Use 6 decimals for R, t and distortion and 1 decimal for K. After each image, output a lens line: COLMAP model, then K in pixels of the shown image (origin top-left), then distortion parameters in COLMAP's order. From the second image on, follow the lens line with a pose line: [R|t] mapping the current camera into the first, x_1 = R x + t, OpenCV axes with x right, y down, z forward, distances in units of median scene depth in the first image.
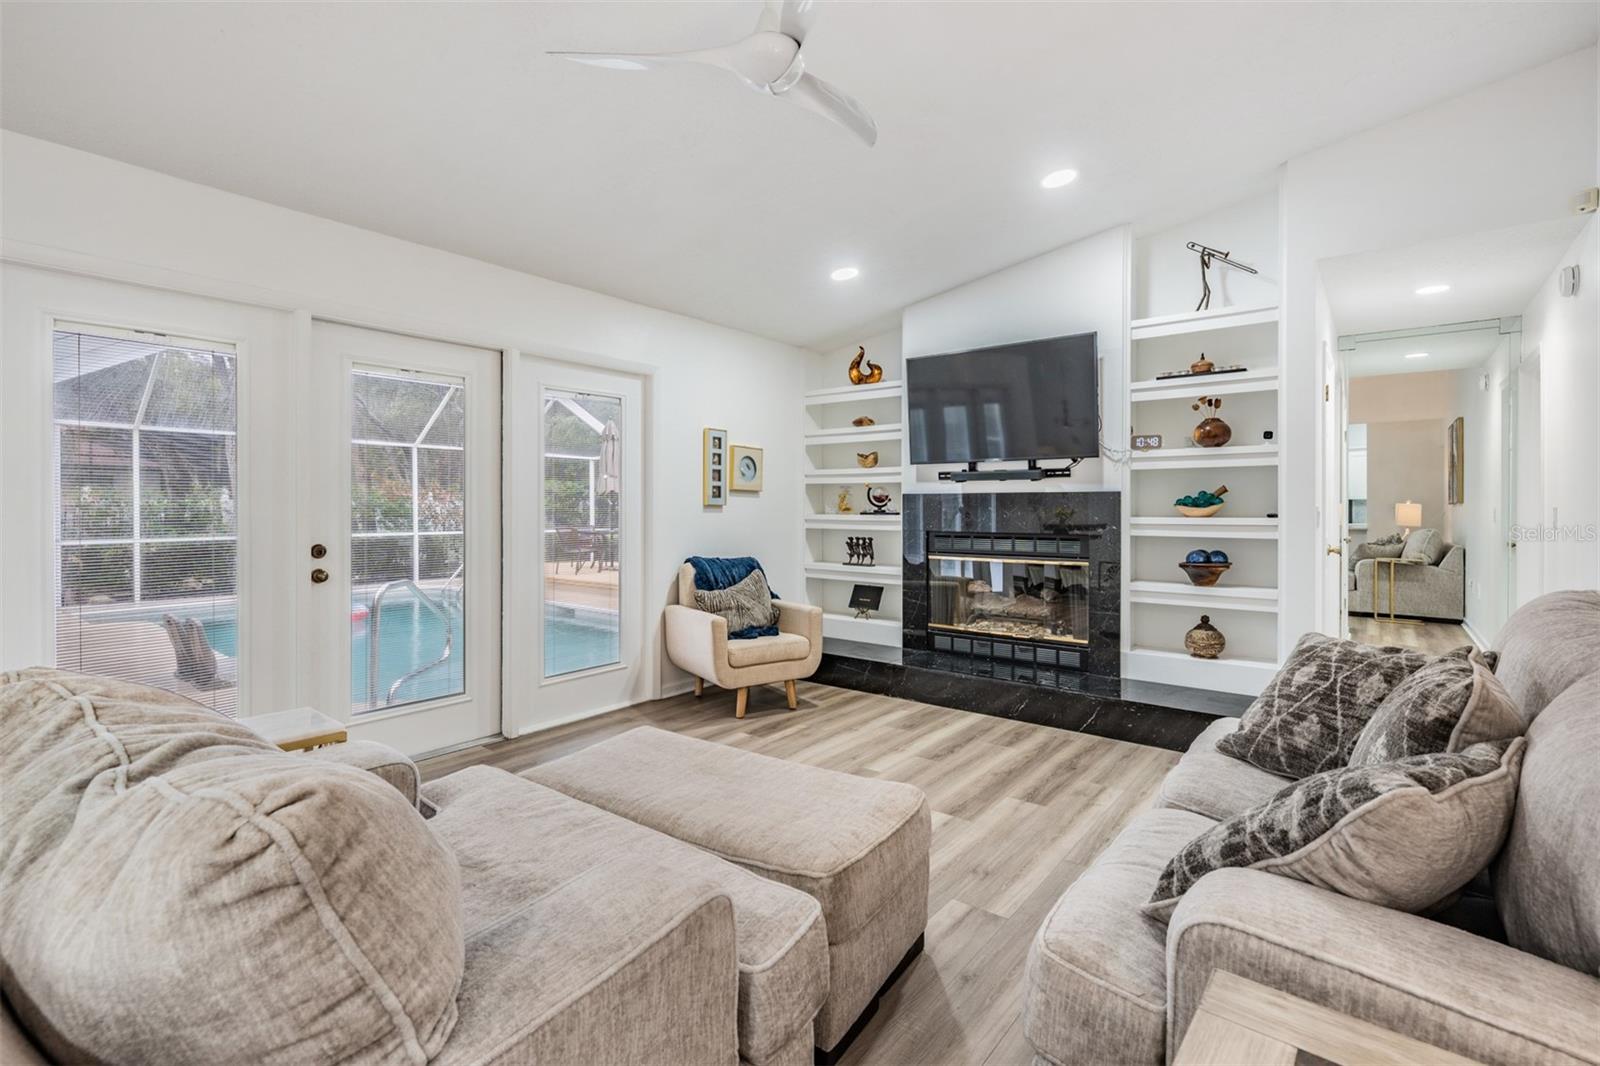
lens RADIAL K [[733.1, 0, 796.9], [0, 733.1, 505.1], [0, 0, 1]] dist [0.001004, -0.000008]
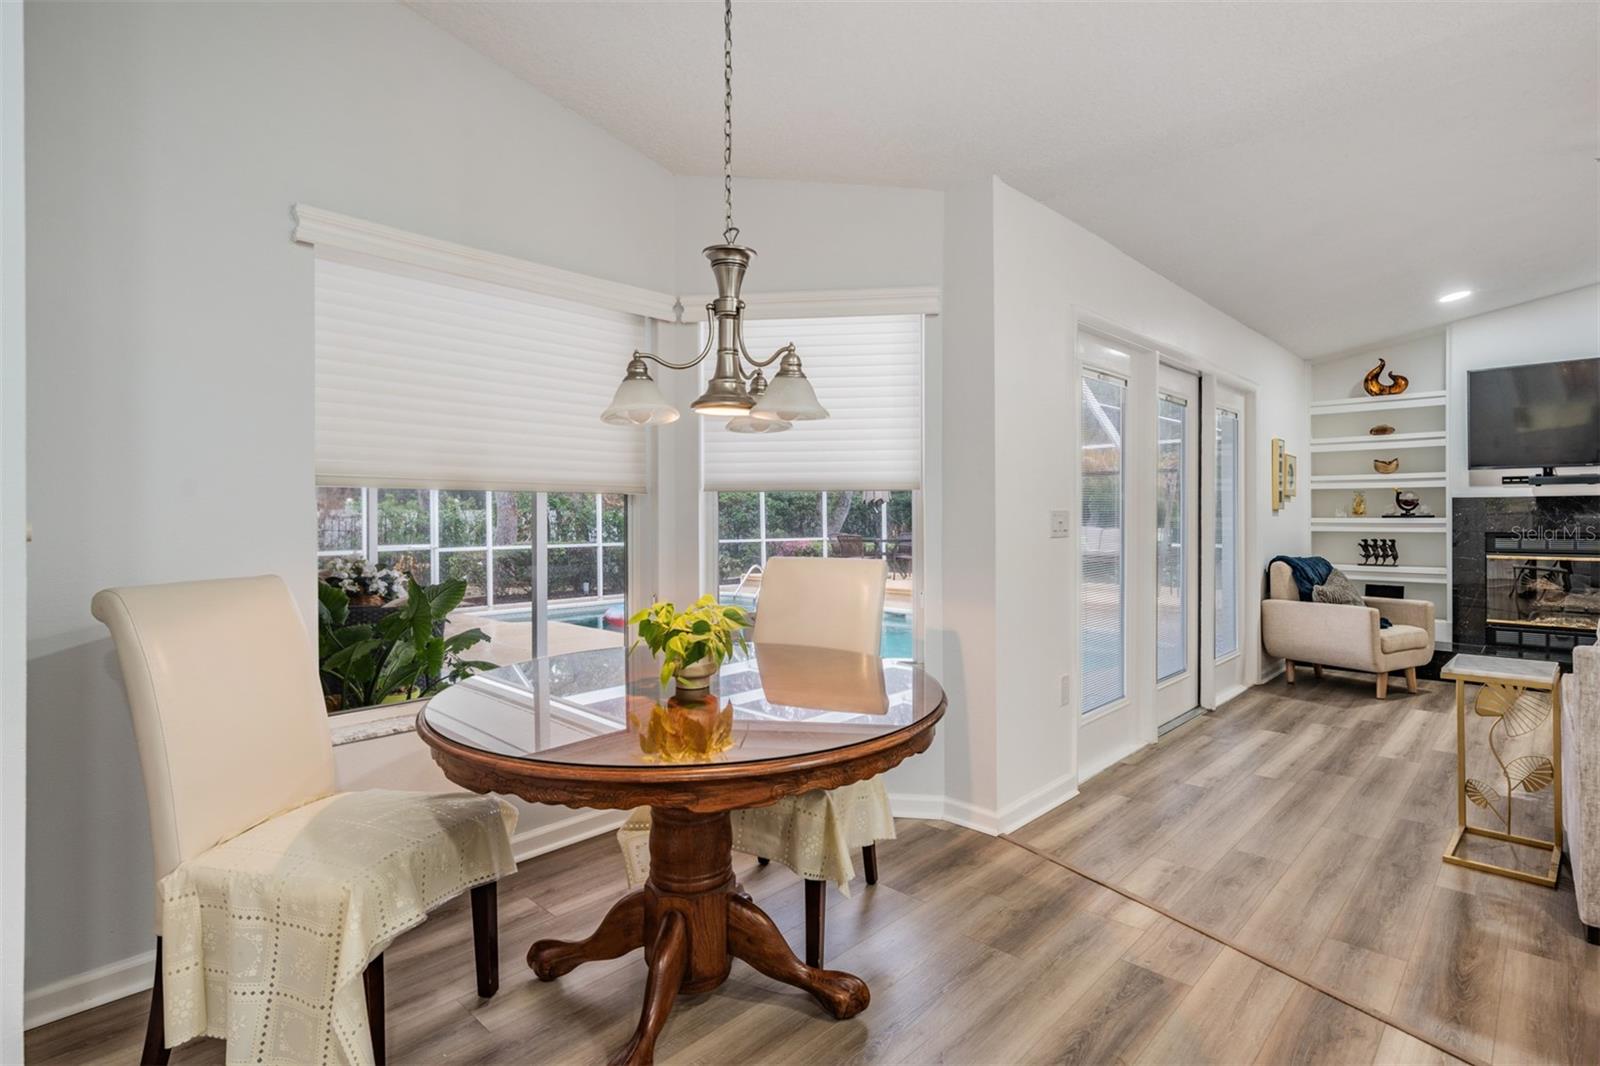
lens RADIAL K [[791.1, 0, 798.1], [0, 791.1, 516.8], [0, 0, 1]] dist [-0.000009, -0.000261]
pose [[0.995596, -0.002341, -0.093717, -0.738326], [0.002352, 0.999997, 0.000005, 0.010977], [0.093717, -0.000225, 0.995599, -0.246058]]
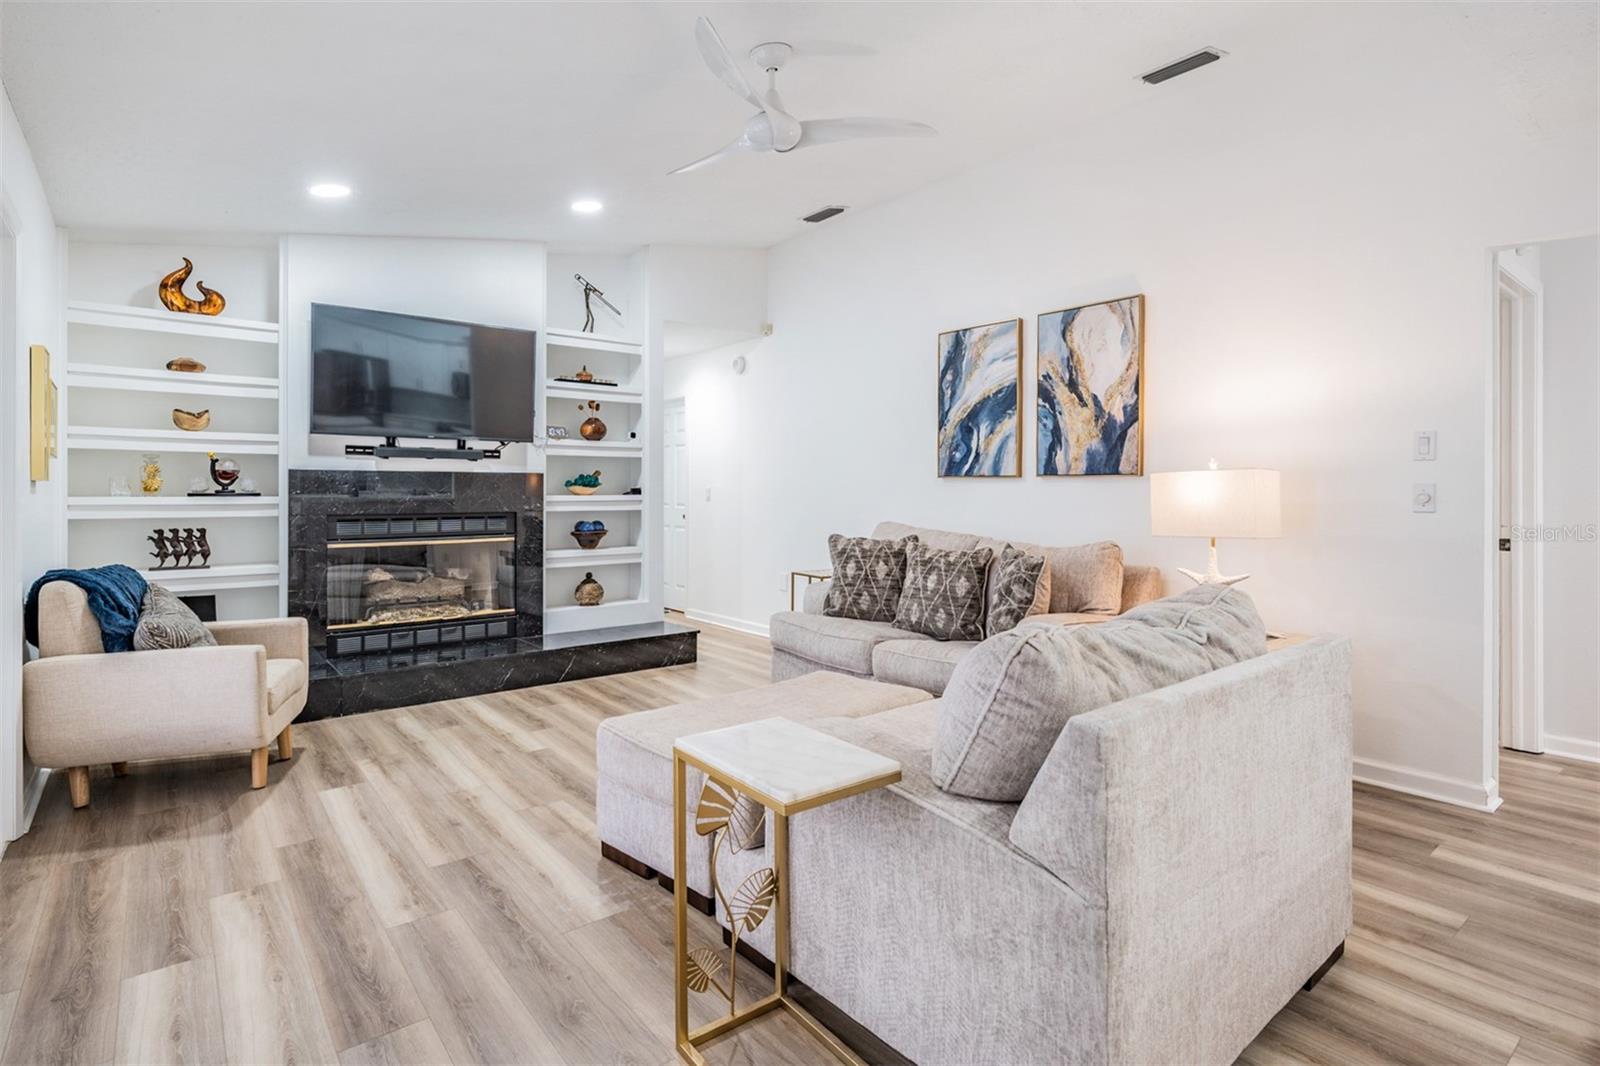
lens RADIAL K [[799.1, 0, 792.8], [0, 799.1, 492.0], [0, 0, 1]] dist [-0.001502, -0.000255]
pose [[0.219535, 0.001092, 0.975604, -0.612972], [-0.000133, 0.999999, -0.001089, 0.010719], [-0.975605, 0.000109, 0.219535, 0.300619]]
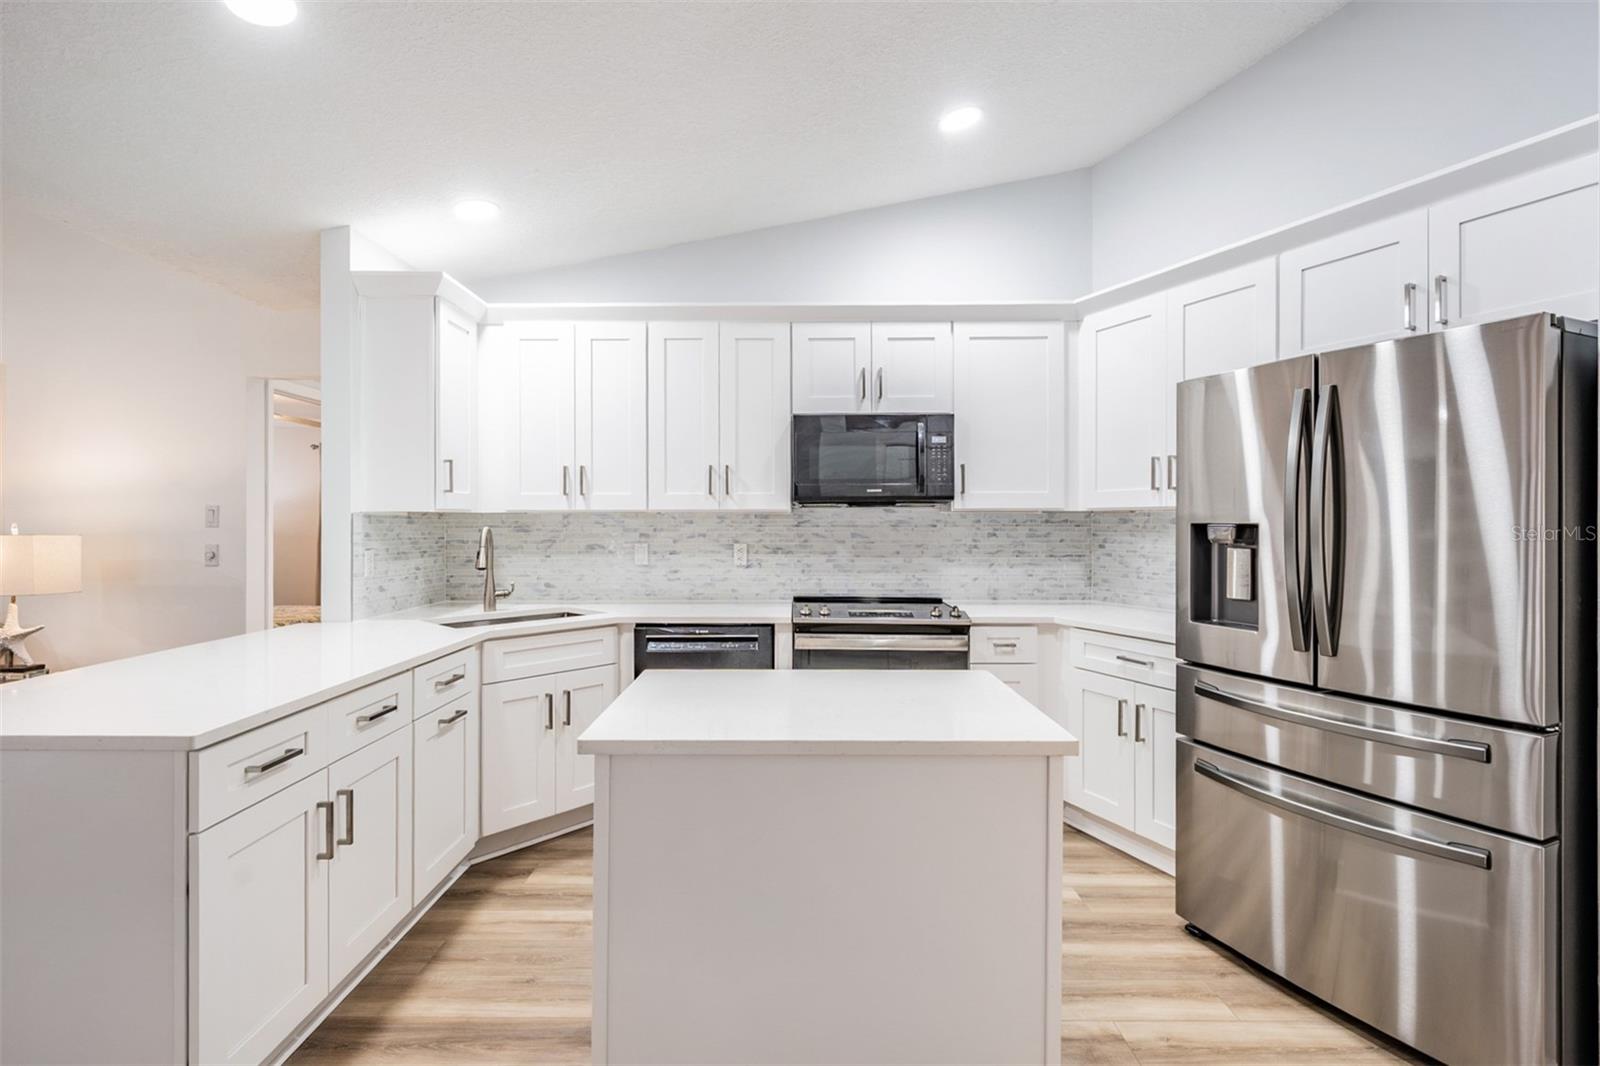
lens RADIAL K [[755.2, 0, 801.3], [0, 755.2, 523.7], [0, 0, 1]] dist [-0.001457, -0.000457]
pose [[-0.621633, -0.001175, 0.783308, -0.907812], [0.001277, 0.999996, 0.002513, -0.020824], [-0.783307, 0.002562, -0.621629, -0.051288]]
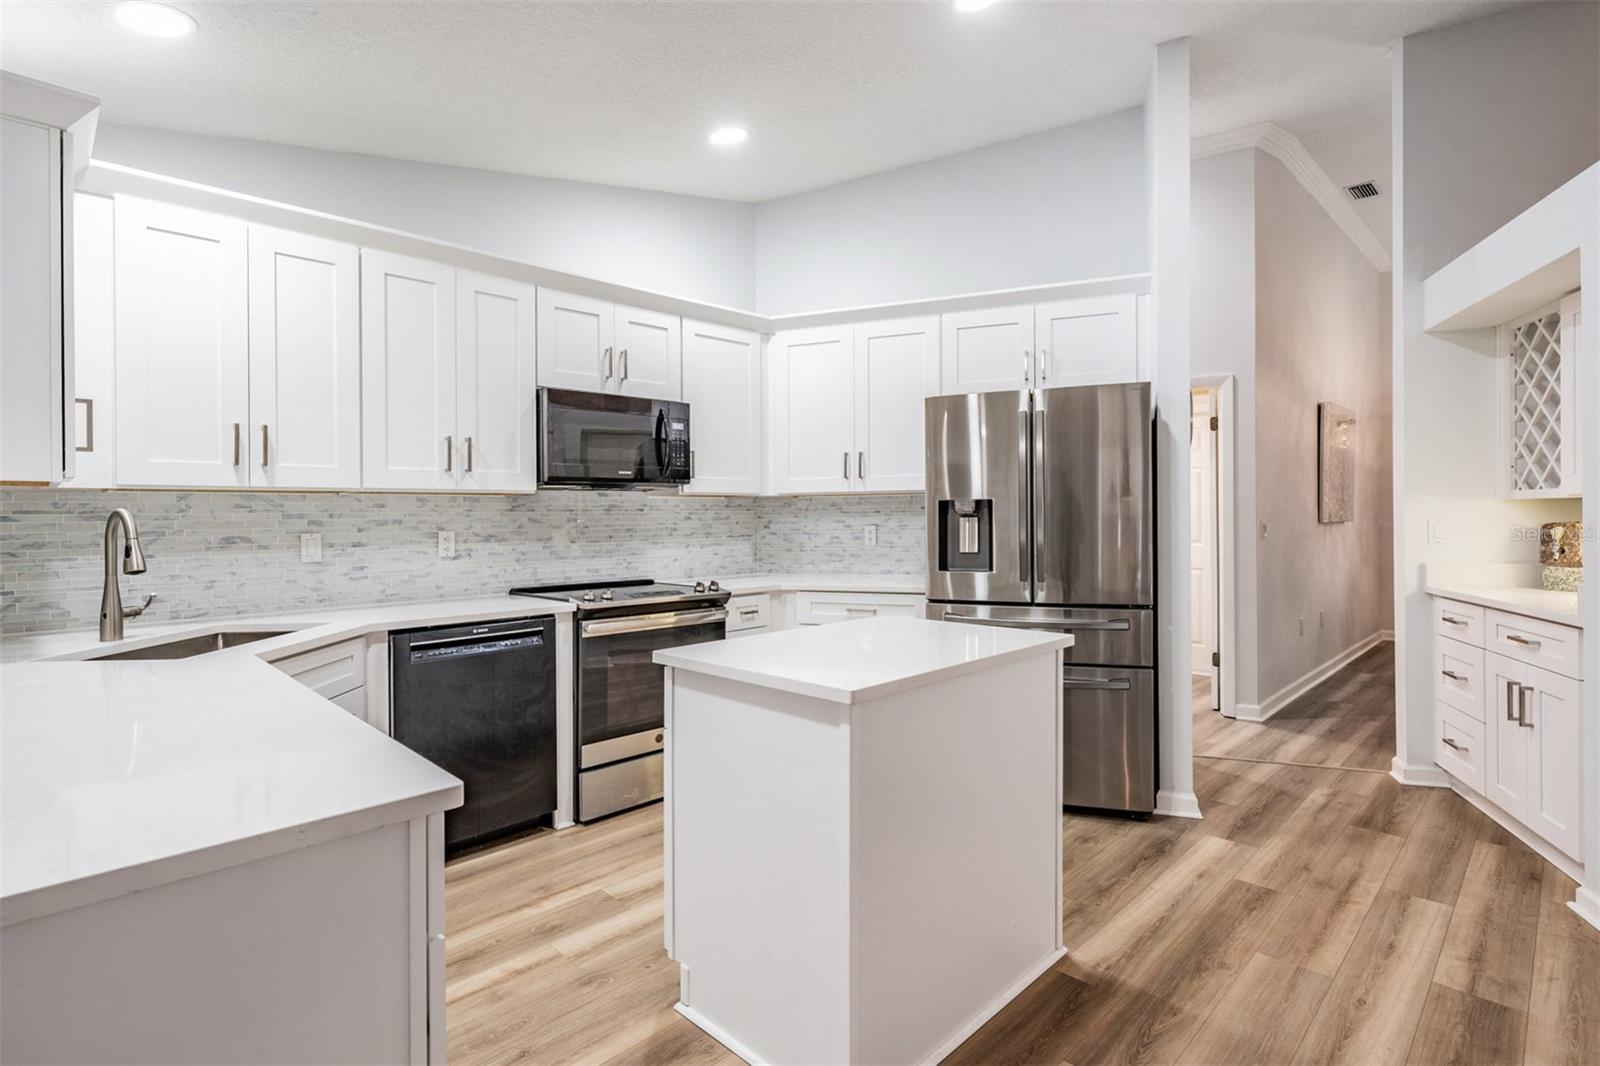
lens RADIAL K [[763.9, 0, 798.6], [0, 763.9, 523.6], [0, 0, 1]] dist [0.002505, -0.000046]
pose [[-0.992724, 0.012715, 0.119736, -0.625974], [0.013801, 0.999871, 0.008239, -0.005291], [-0.119615, 0.009832, -0.992772, 0.153462]]
